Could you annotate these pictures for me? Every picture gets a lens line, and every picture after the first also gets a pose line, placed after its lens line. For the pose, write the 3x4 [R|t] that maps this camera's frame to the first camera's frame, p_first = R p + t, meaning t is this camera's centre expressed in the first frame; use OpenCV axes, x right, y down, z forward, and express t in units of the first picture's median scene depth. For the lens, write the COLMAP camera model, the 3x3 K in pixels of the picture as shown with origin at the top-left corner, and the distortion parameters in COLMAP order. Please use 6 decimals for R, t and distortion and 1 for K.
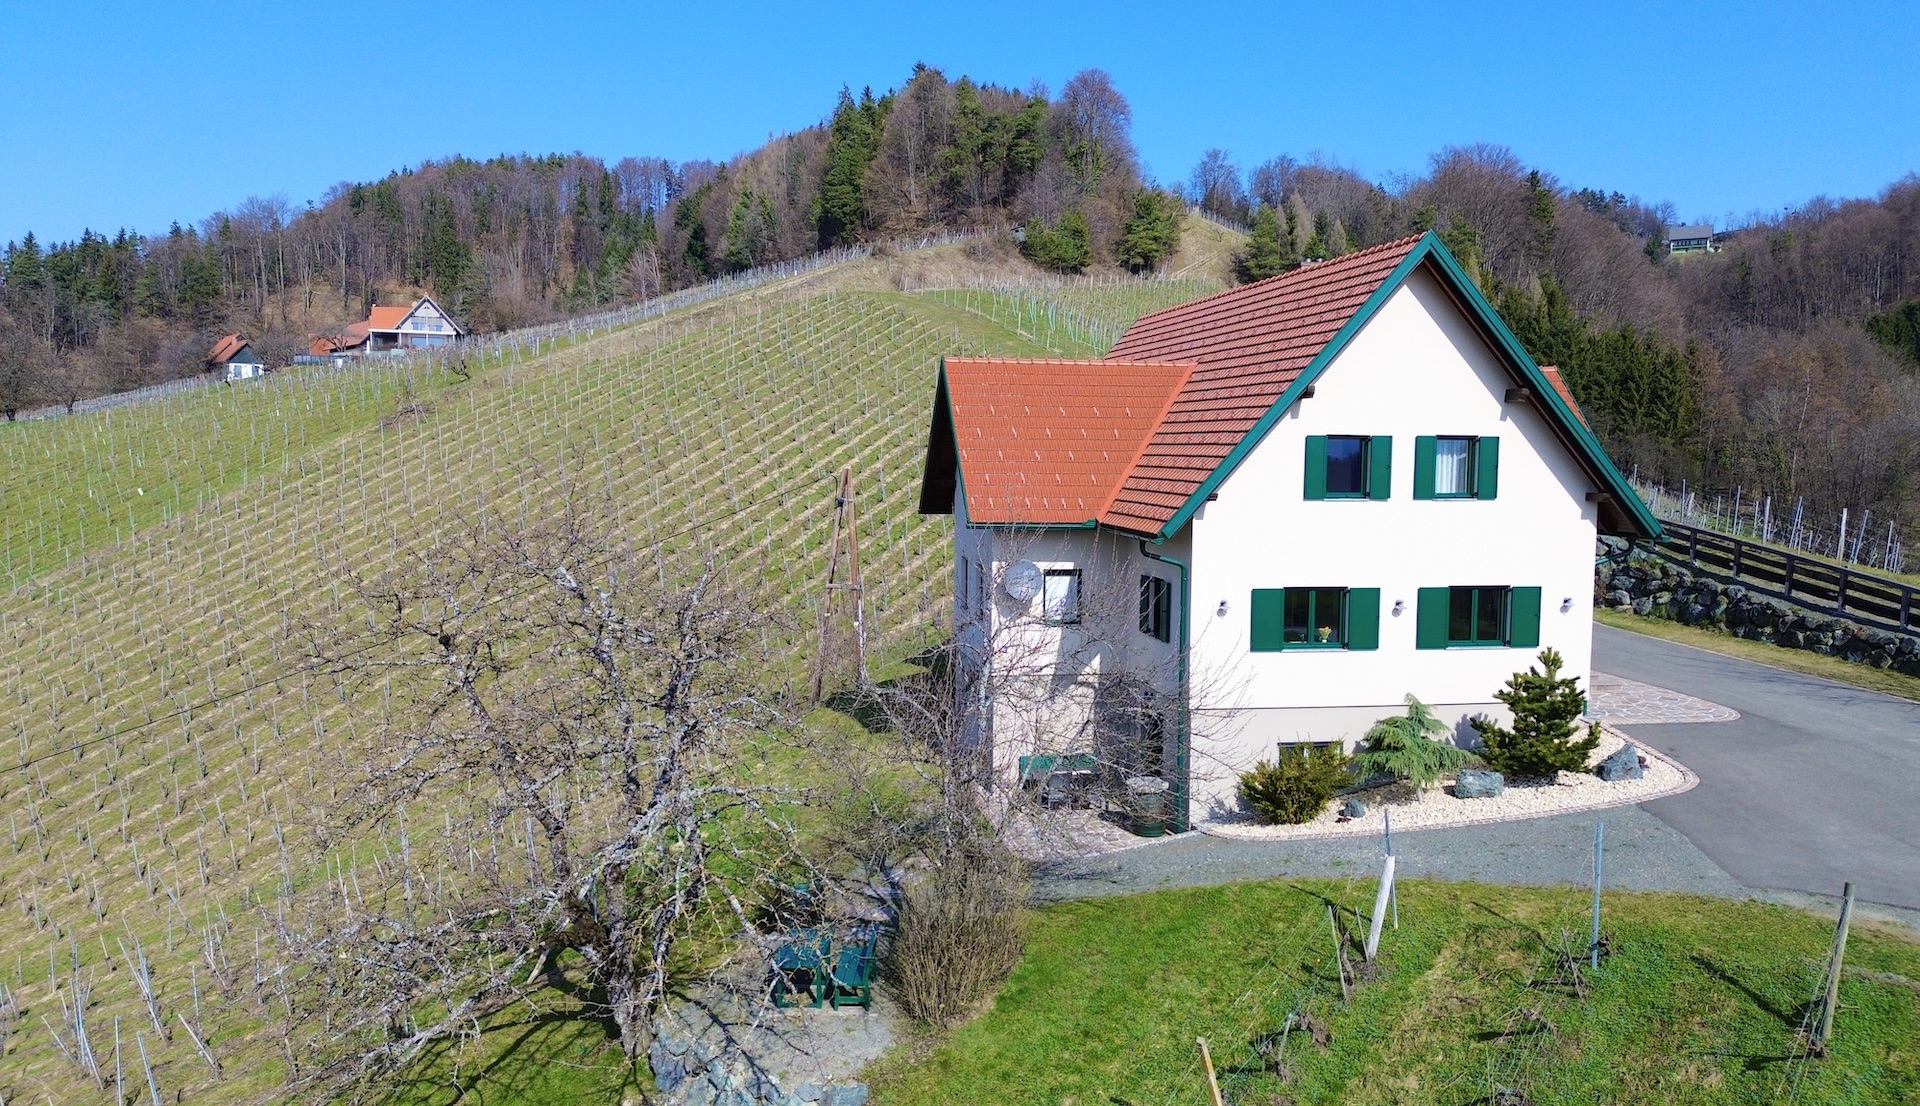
lens RADIAL K [[1347.9, 0, 960.0], [0, 1347.9, 553.0], [0, 0, 1]] dist [0.083132, -0.090582]
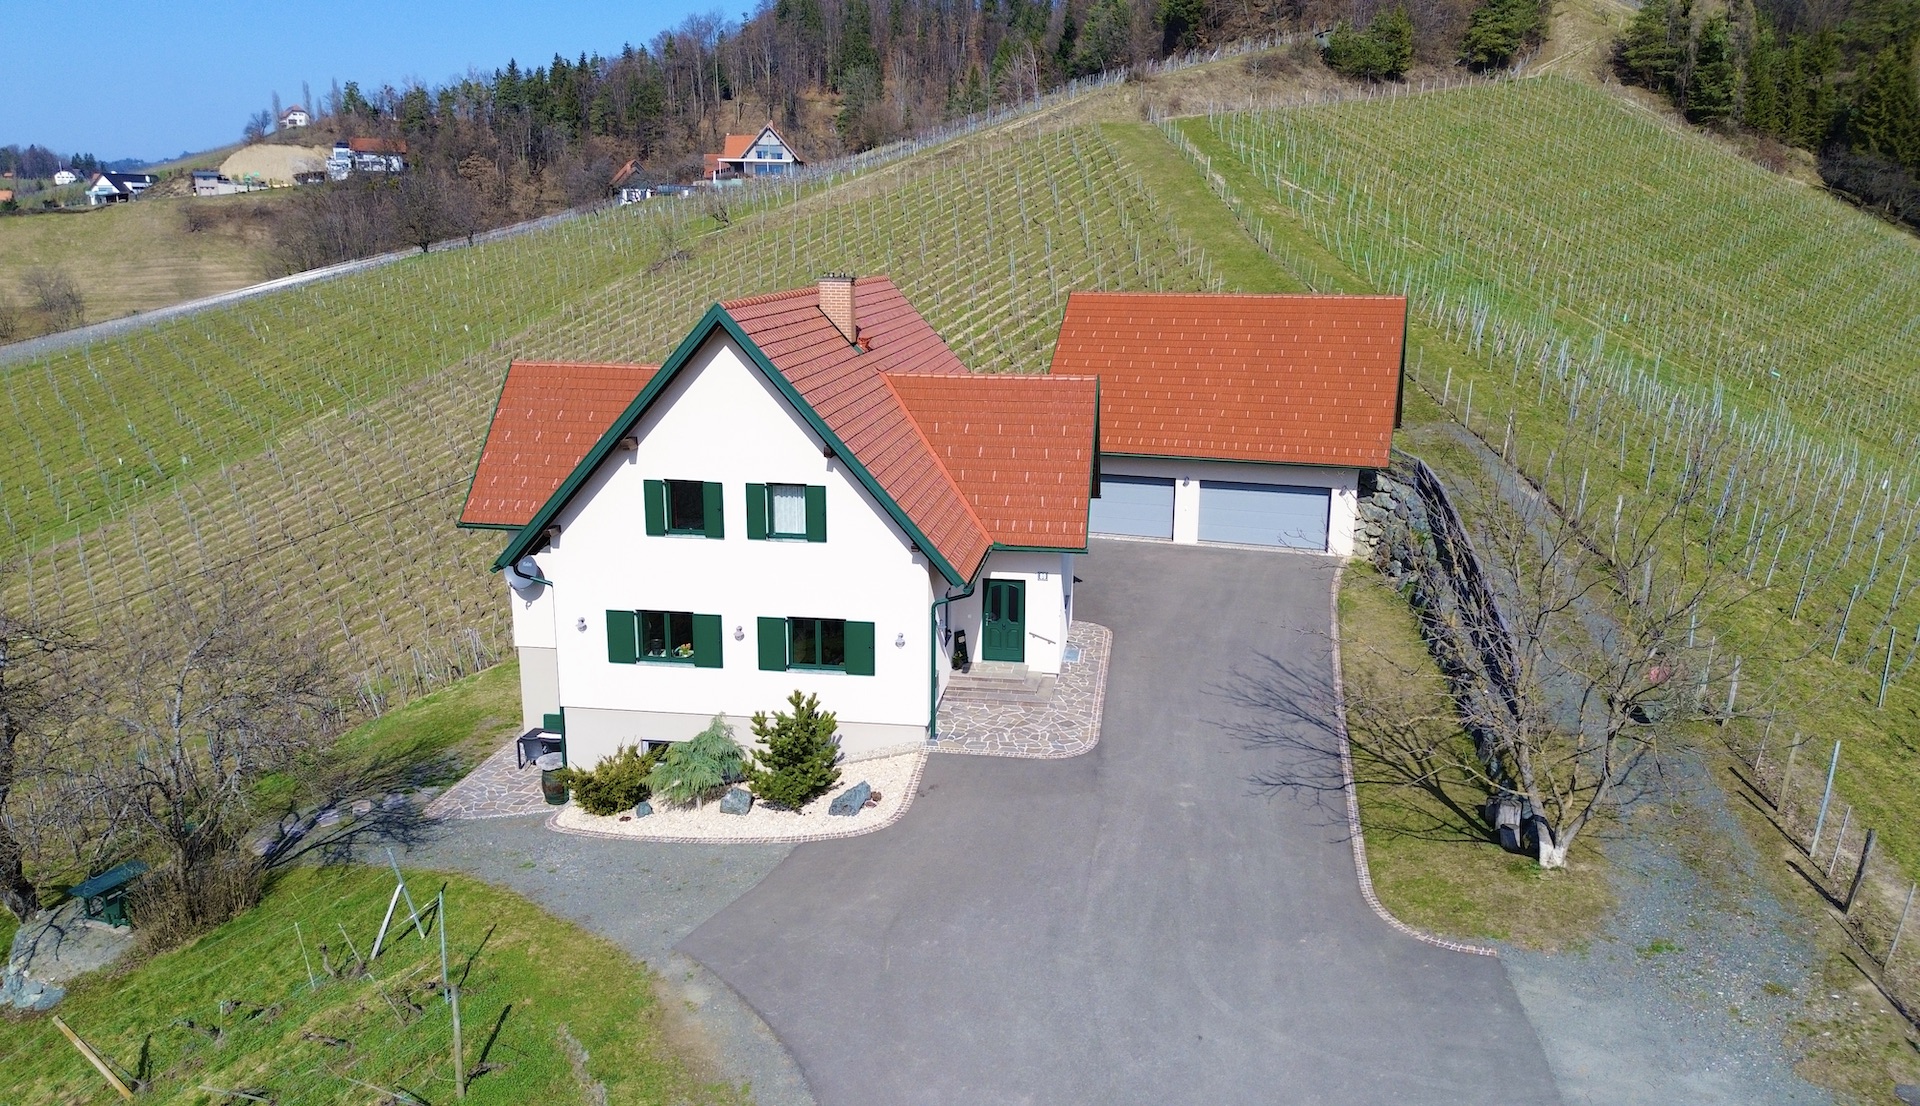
lens RADIAL K [[1347.9, 0, 960.0], [0, 1347.9, 553.0], [0, 0, 1]] dist [0.083132, -0.090582]
pose [[0.945768, 0.072367, -0.316680, 0.824794], [-0.023158, 0.987410, 0.156478, -0.198881], [0.324017, -0.140658, 0.935536, 0.029135]]
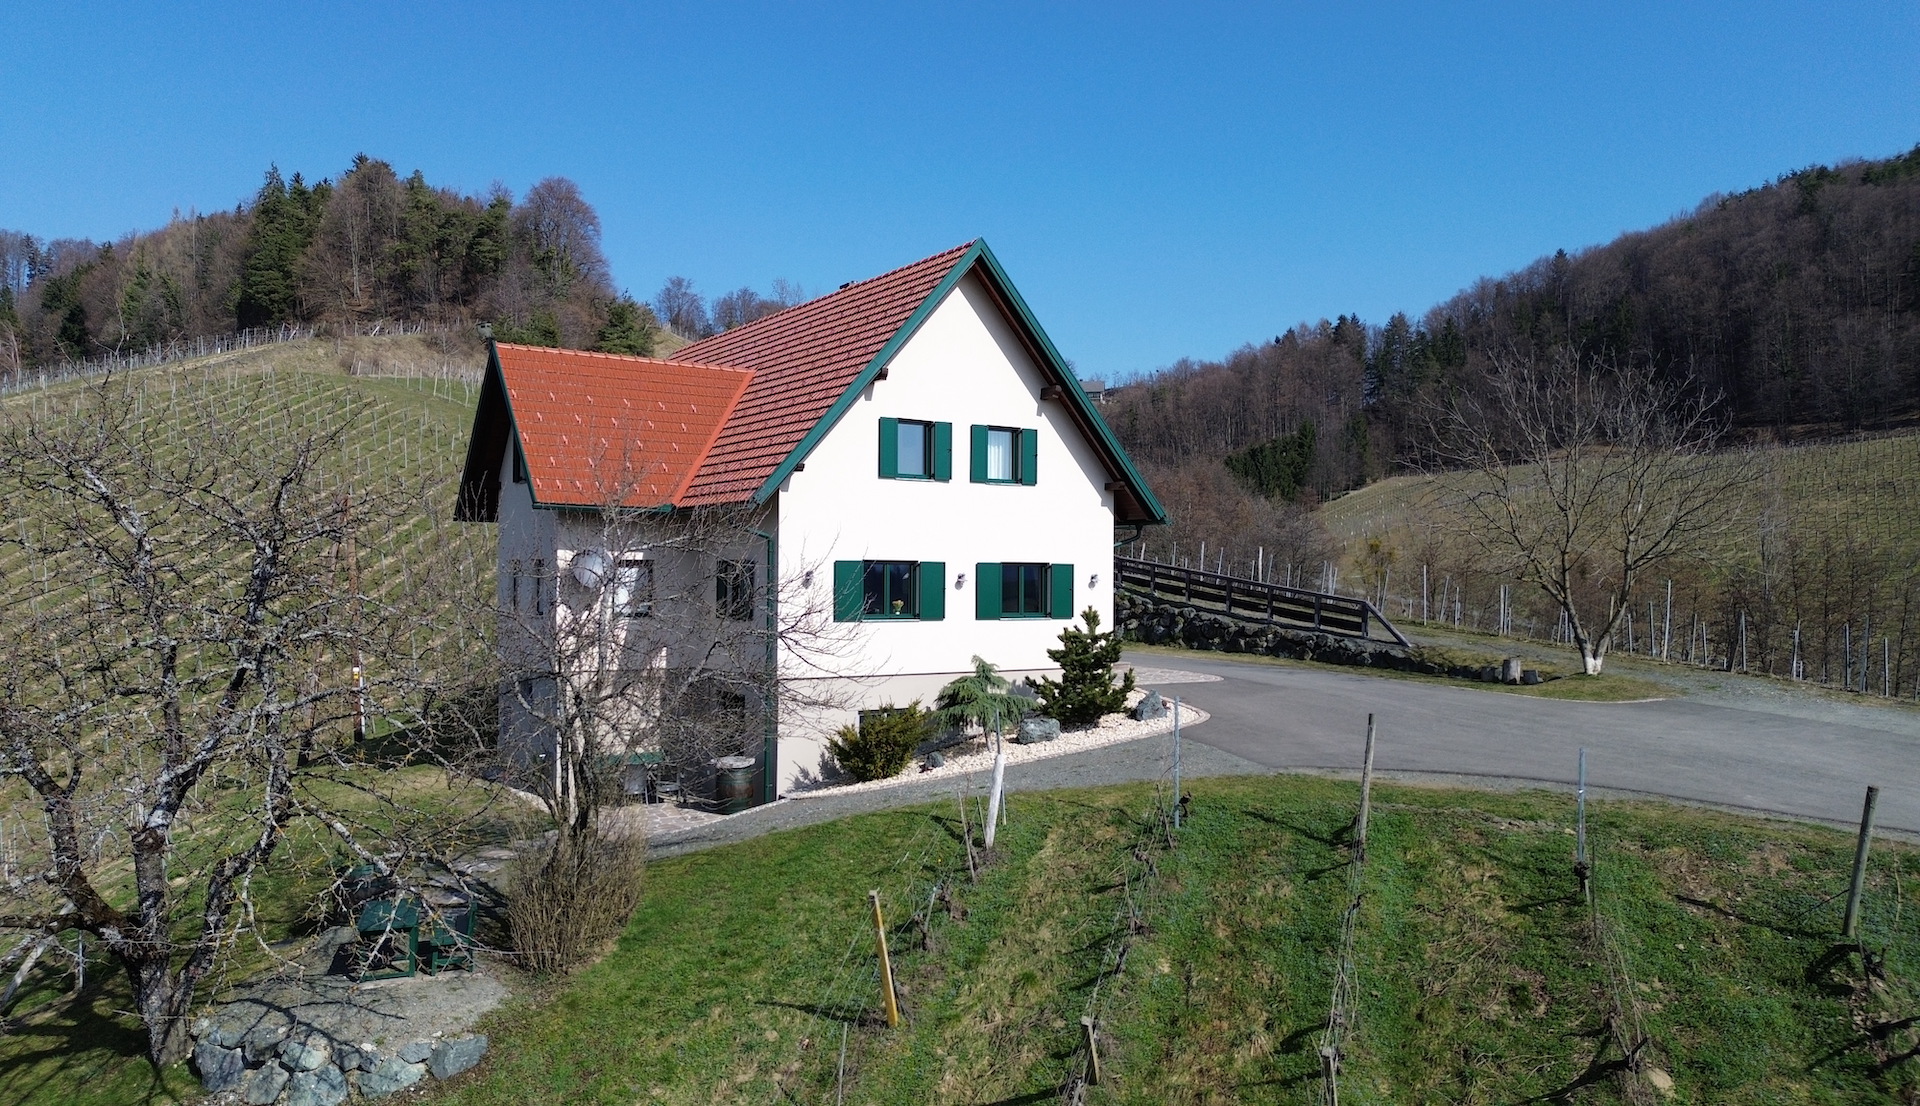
lens RADIAL K [[1347.9, 0, 960.0], [0, 1347.9, 553.0], [0, 0, 1]] dist [0.083132, -0.090582]
pose [[0.923796, 0.006429, 0.382830, -0.087137], [0.030284, 0.995500, -0.089796, 0.112132], [-0.381685, 0.094547, 0.919444, 0.010513]]
